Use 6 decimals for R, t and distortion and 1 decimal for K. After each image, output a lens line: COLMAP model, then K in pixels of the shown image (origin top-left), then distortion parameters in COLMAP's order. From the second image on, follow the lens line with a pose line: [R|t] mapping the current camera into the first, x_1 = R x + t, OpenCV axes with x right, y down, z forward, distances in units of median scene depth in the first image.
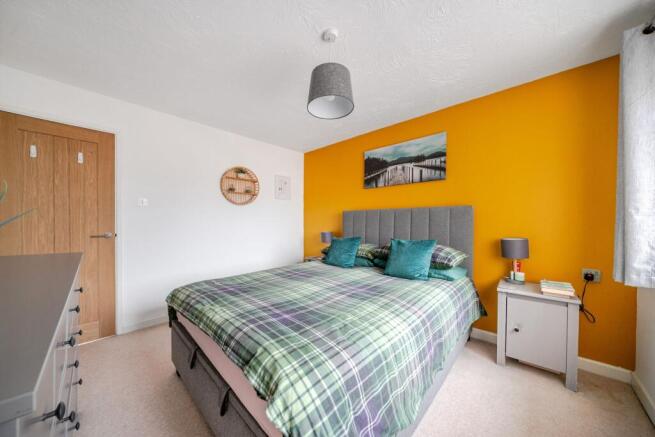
lens RADIAL K [[224.5, 0, 323.8], [0, 224.5, 223.4], [0, 0, 1]] dist [-0.000940, -0.000035]
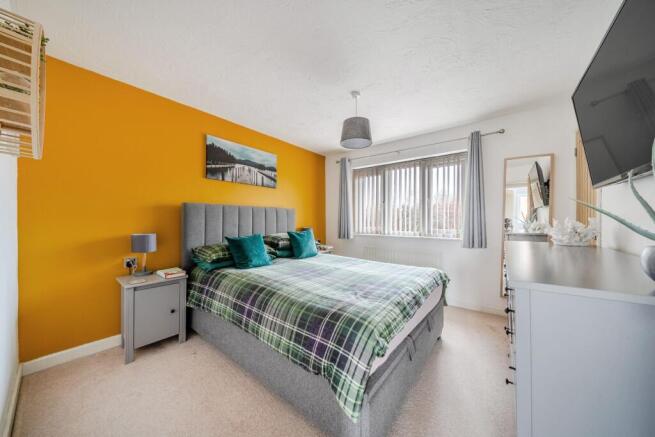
lens RADIAL K [[224.5, 0, 321.0], [0, 224.5, 218.1], [0, 0, 1]] dist [-0.000940, -0.000035]
pose [[-0.077718, 0.003106, 0.996971, -0.778748], [0.001712, 0.999994, -0.002981, -0.003308], [-0.996974, 0.001475, -0.077723, 0.725067]]
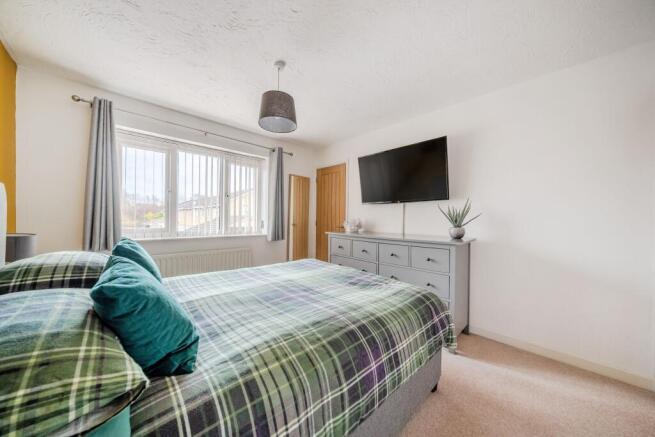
lens RADIAL K [[224.5, 0, 325.0], [0, 224.5, 218.0], [0, 0, 1]] dist [-0.000940, -0.000035]
pose [[-0.999054, -0.010745, 0.042146, -0.202924], [-0.010571, 0.999935, 0.004348, -0.004516], [-0.042190, 0.003899, -0.999102, 1.155815]]
